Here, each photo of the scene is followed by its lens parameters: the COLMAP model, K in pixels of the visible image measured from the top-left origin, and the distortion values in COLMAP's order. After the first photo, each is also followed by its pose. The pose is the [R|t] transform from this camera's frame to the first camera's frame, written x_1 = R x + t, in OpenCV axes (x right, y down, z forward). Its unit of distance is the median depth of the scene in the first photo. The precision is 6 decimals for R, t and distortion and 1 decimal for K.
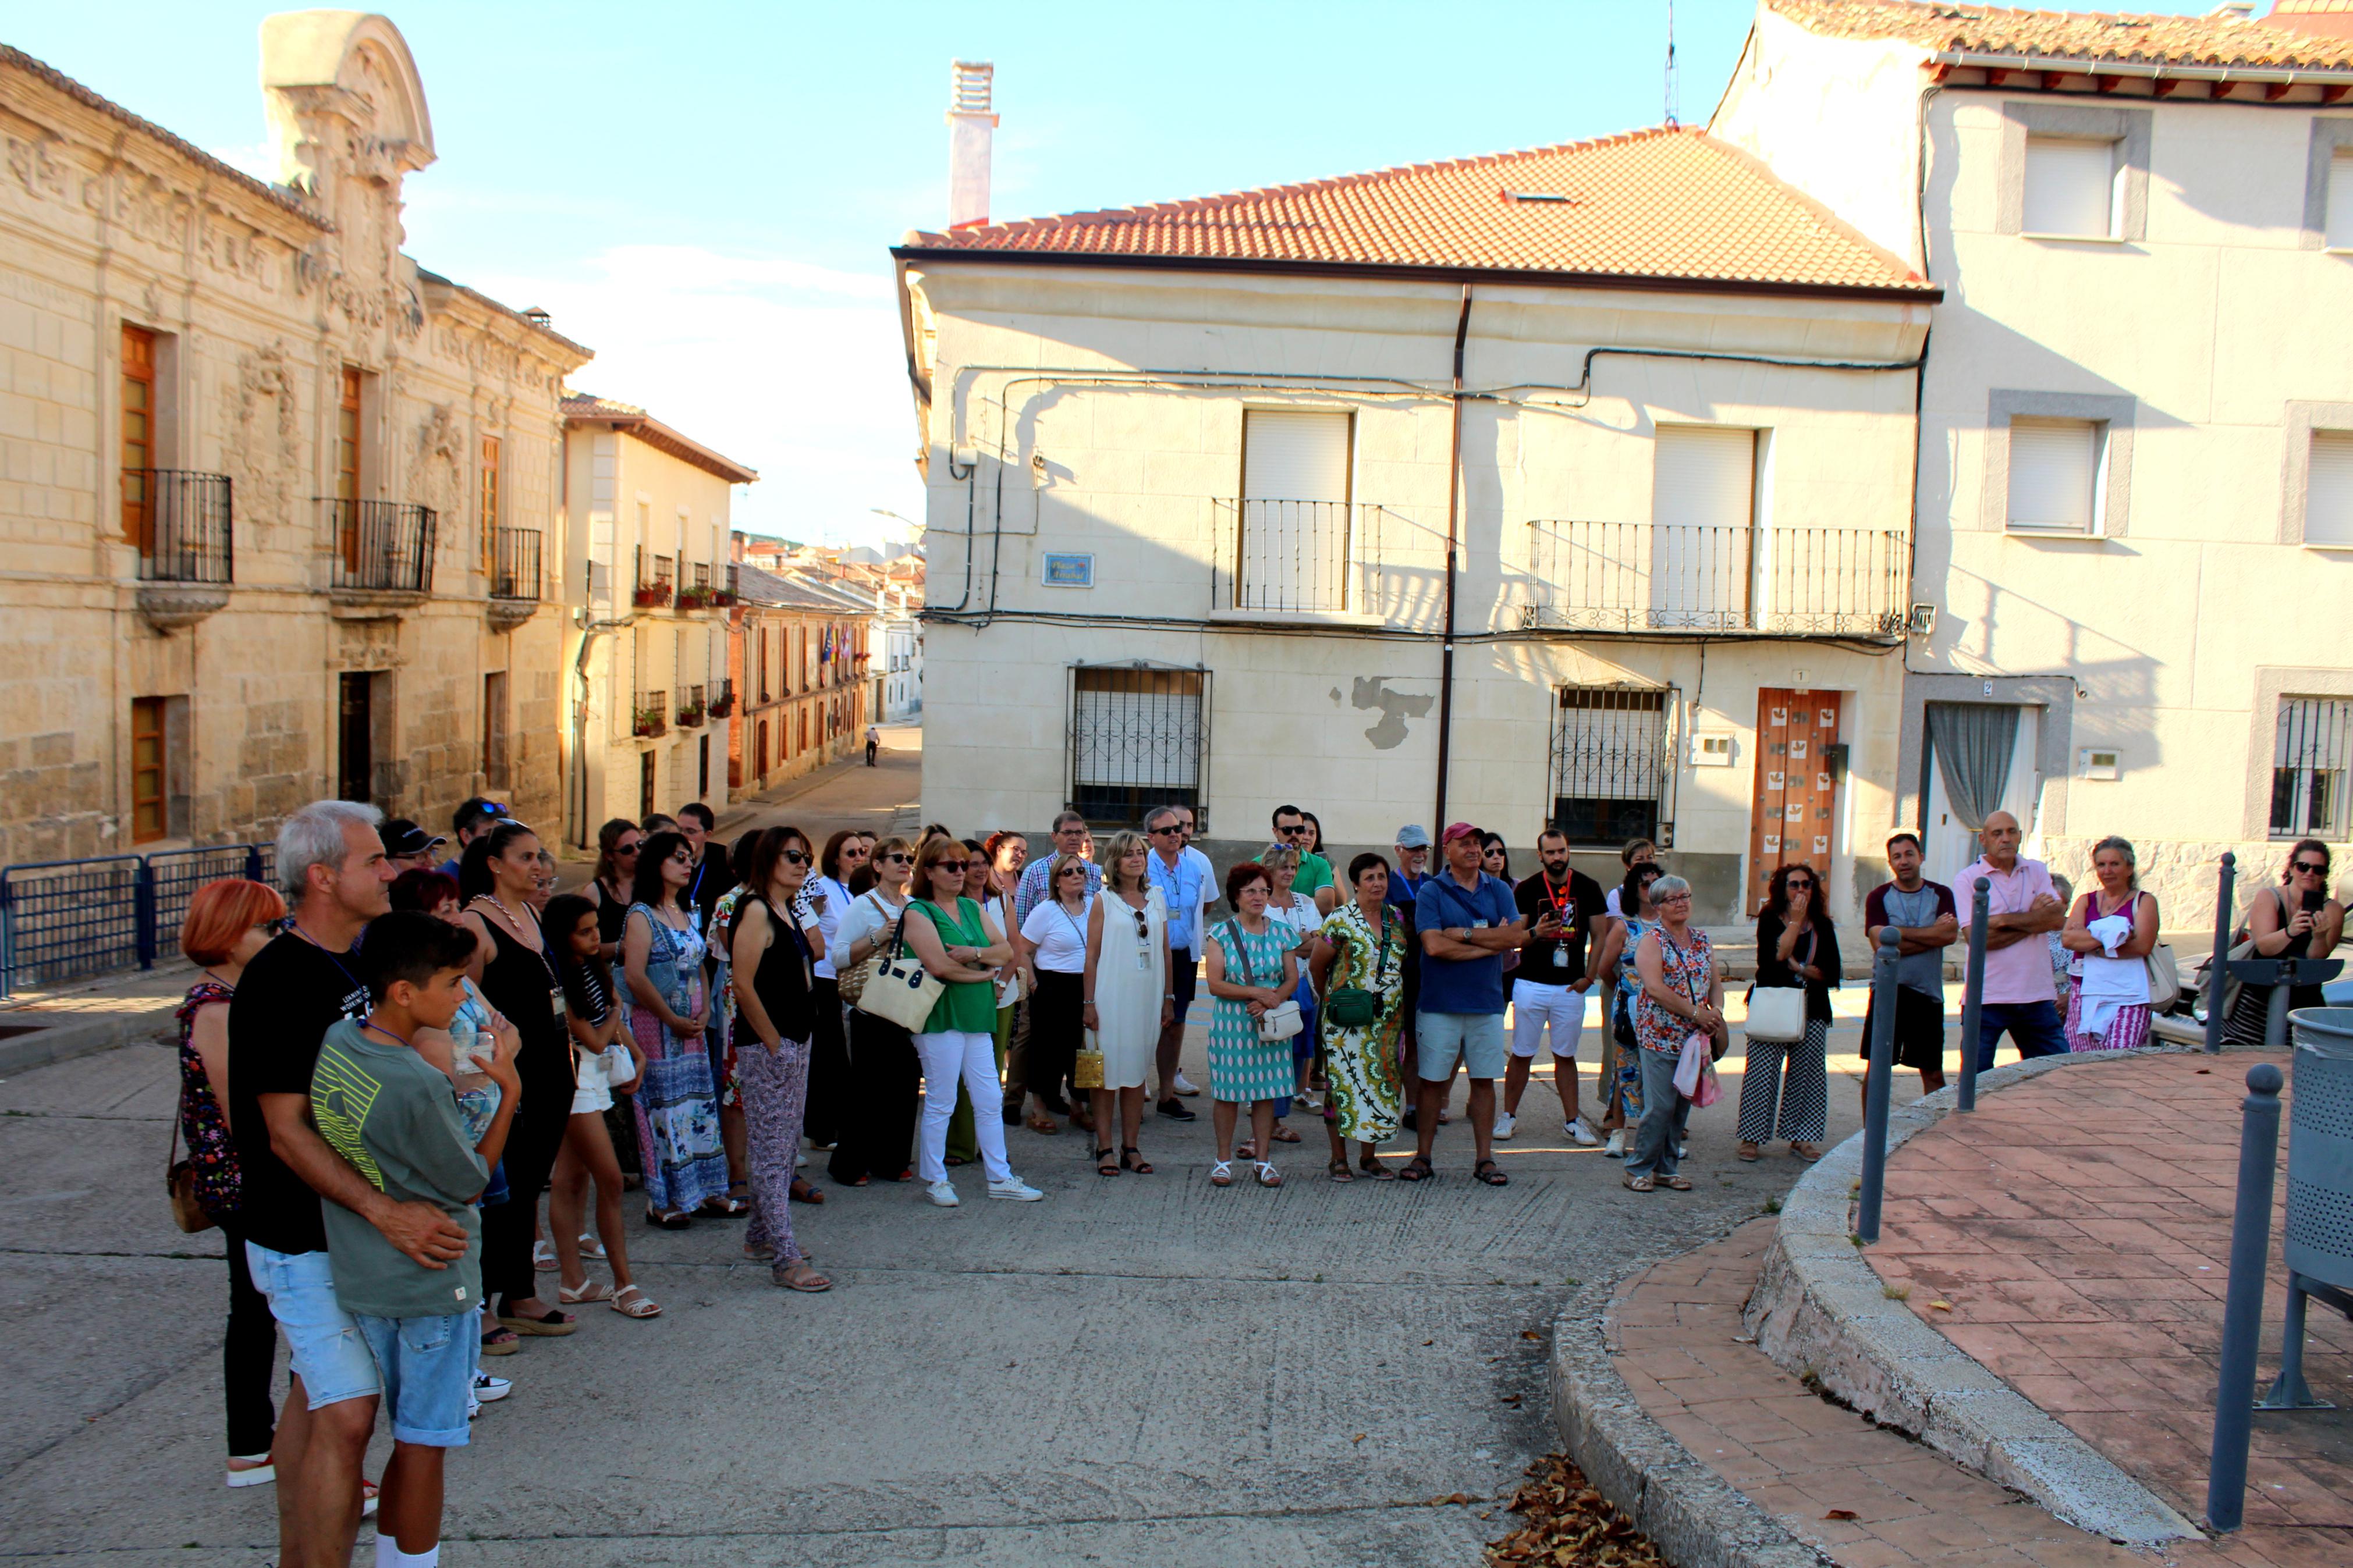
lens RADIAL K [[1989.3, 0, 1192.4], [0, 1989.3, 781.1], [0, 0, 1]] dist [-0.165711, 0.147865]
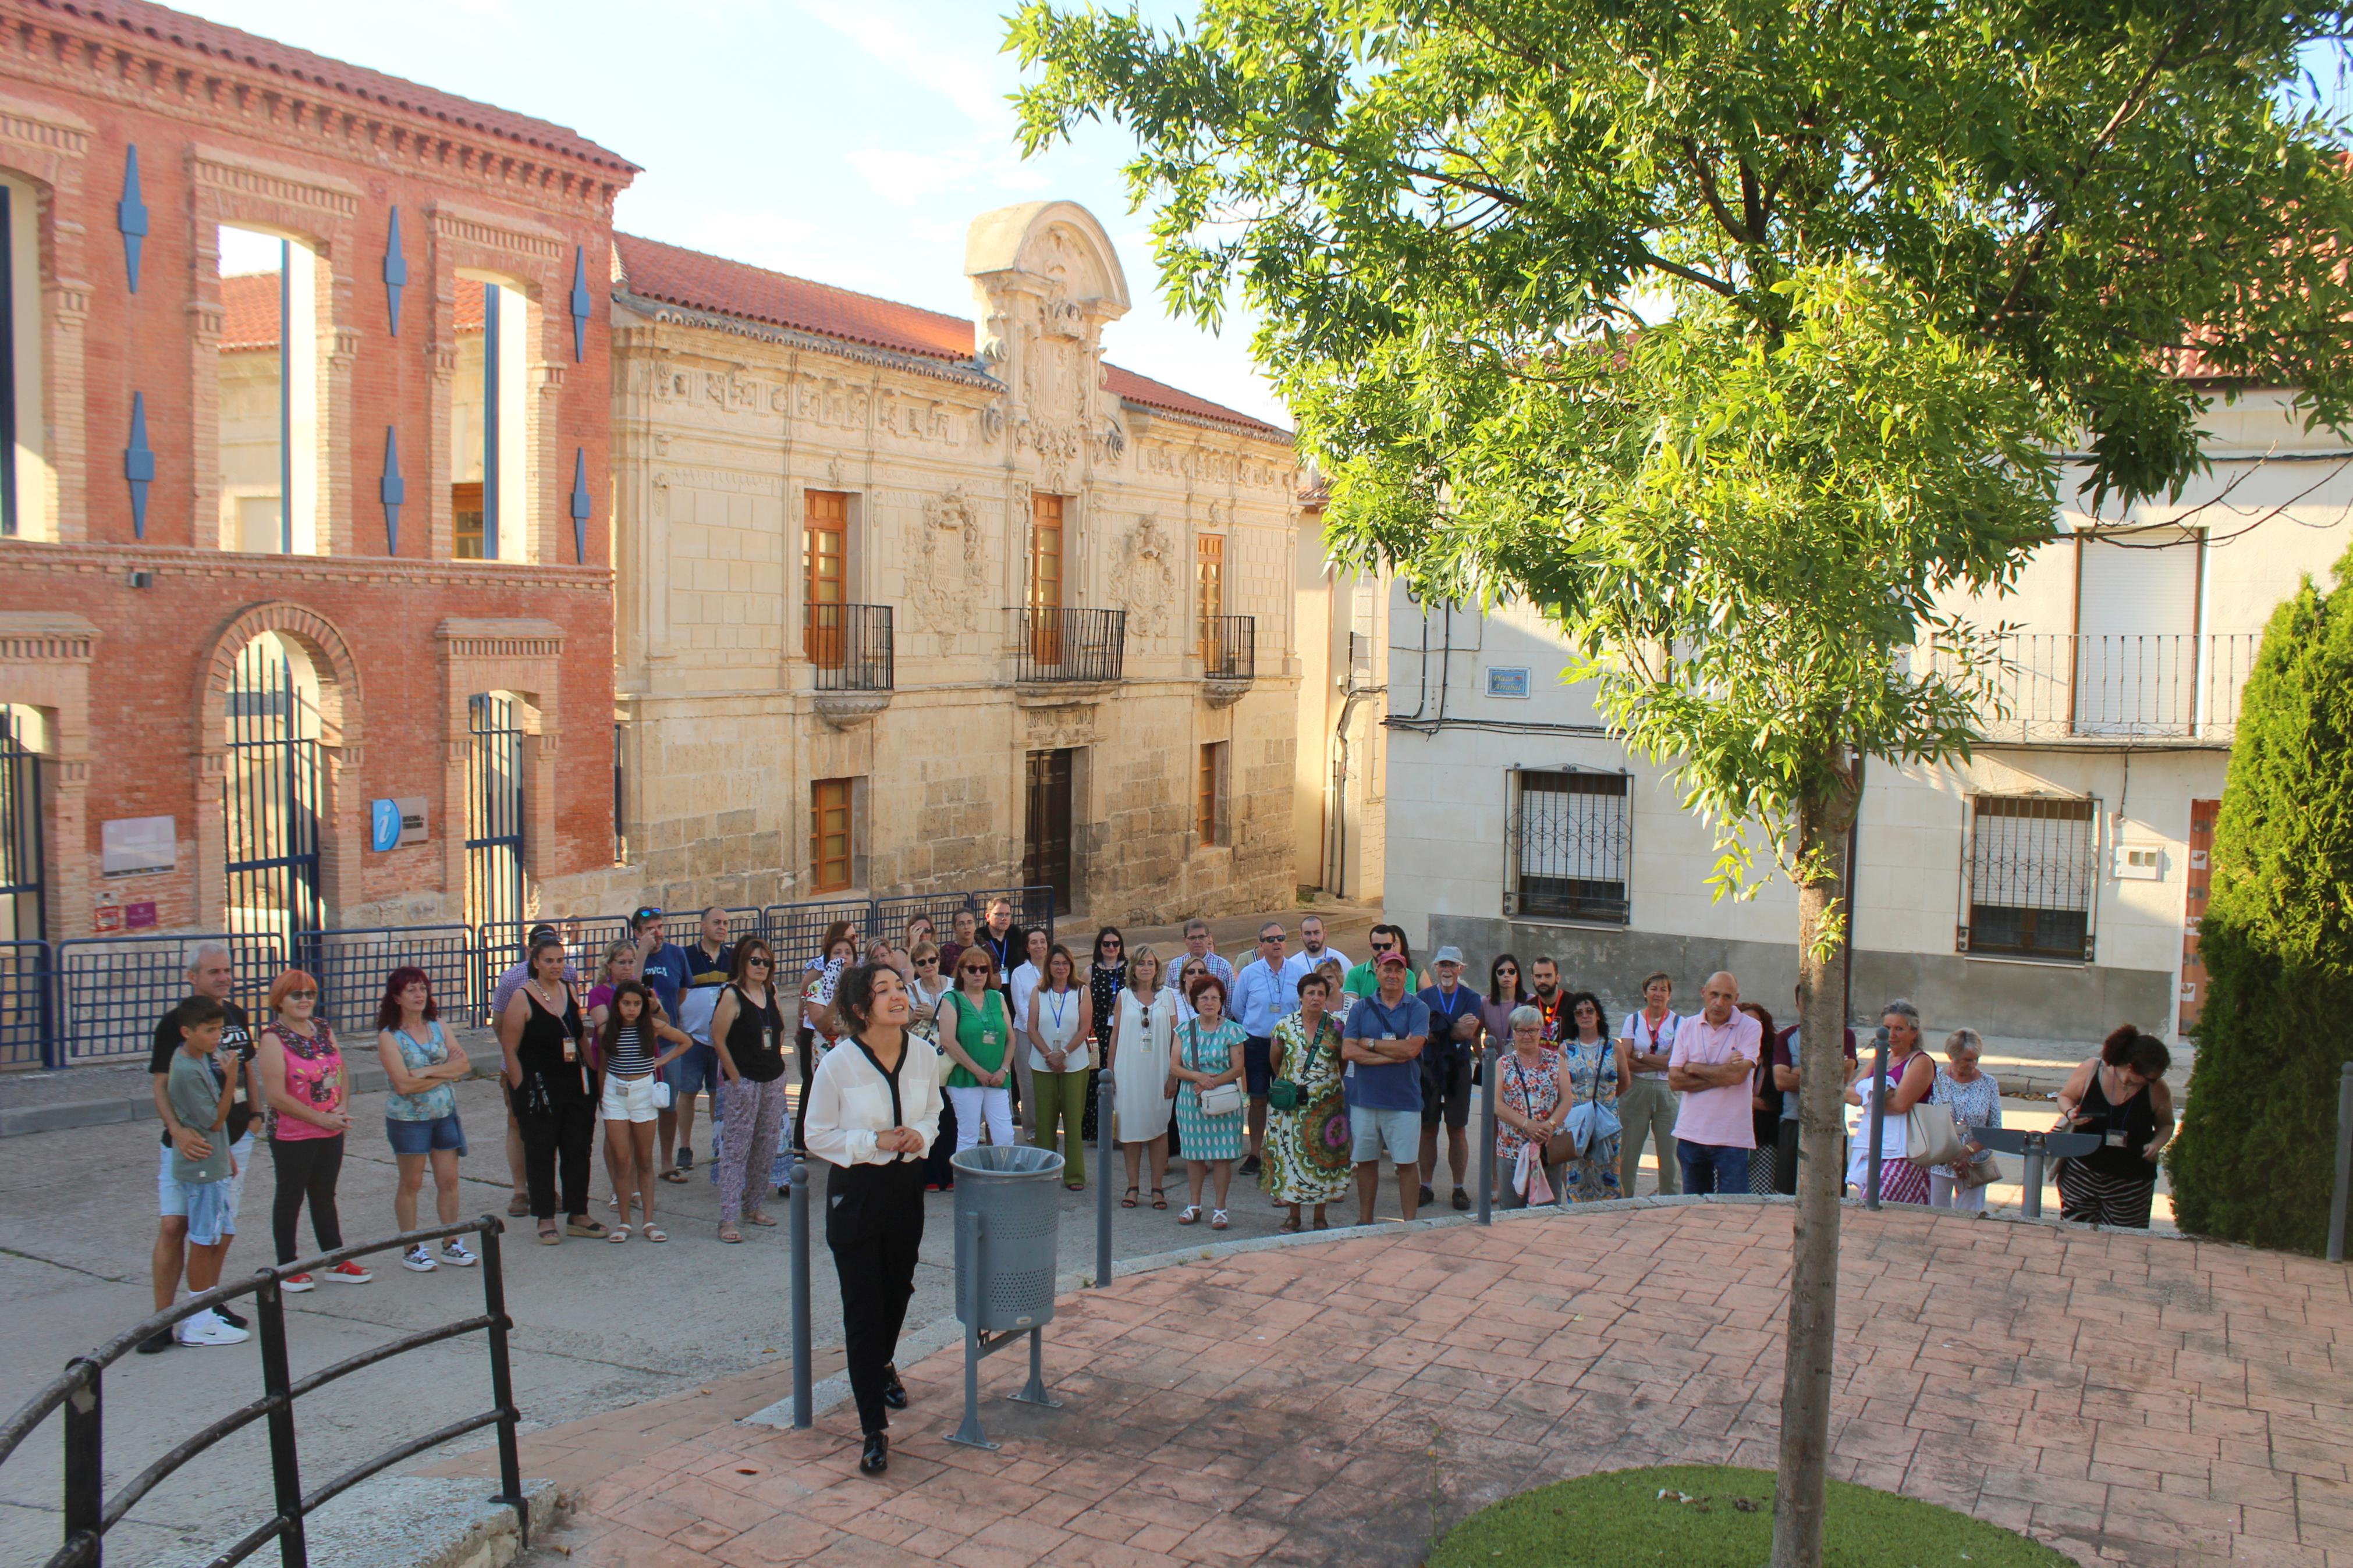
lens RADIAL K [[1989.3, 0, 1104.5], [0, 1989.3, 815.5], [0, 0, 1]] dist [-0.165711, 0.147865]
pose [[0.872892, 0.022559, -0.487392, 0.280824], [-0.023257, 0.999719, 0.004620, -0.031801], [0.487359, 0.007302, 0.873171, -0.074975]]
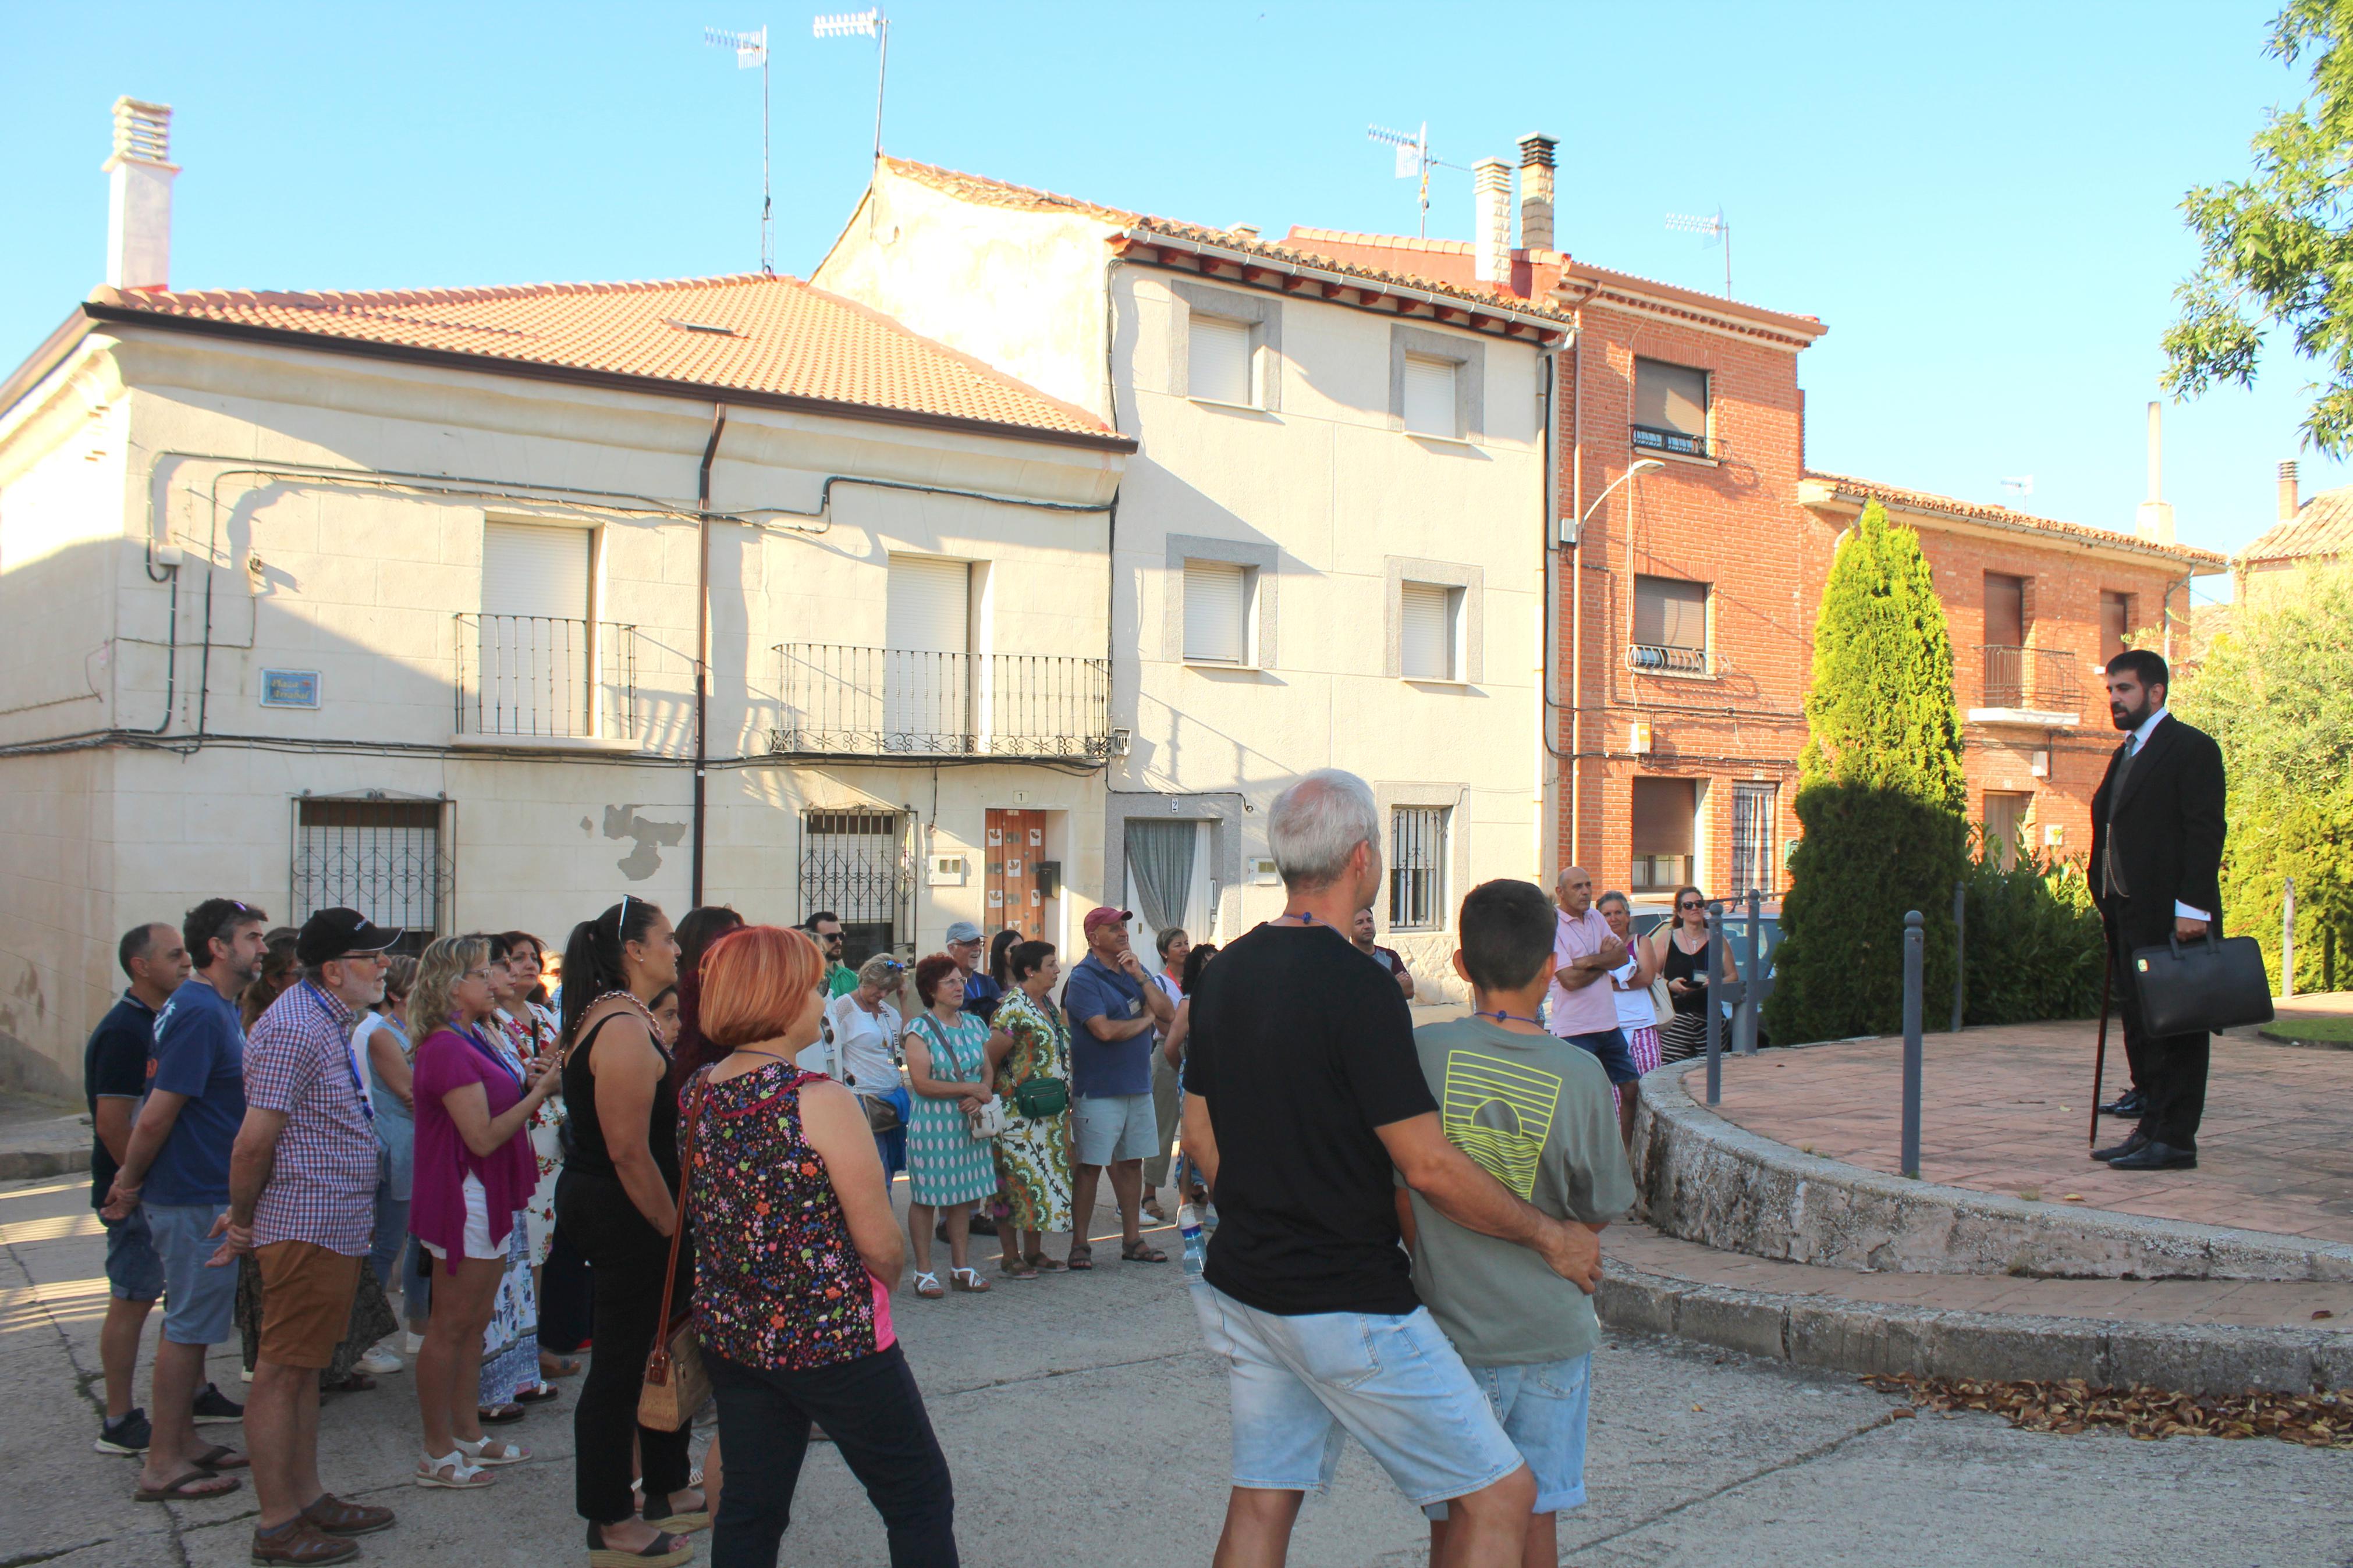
lens RADIAL K [[1989.3, 0, 1160.6], [0, 1989.3, 798.4], [0, 0, 1]] dist [-0.165711, 0.147865]
pose [[0.831565, -0.012207, 0.555293, -0.219289], [0.055012, 0.996653, -0.060473, 0.015653], [-0.552696, 0.080836, 0.829453, 0.075059]]
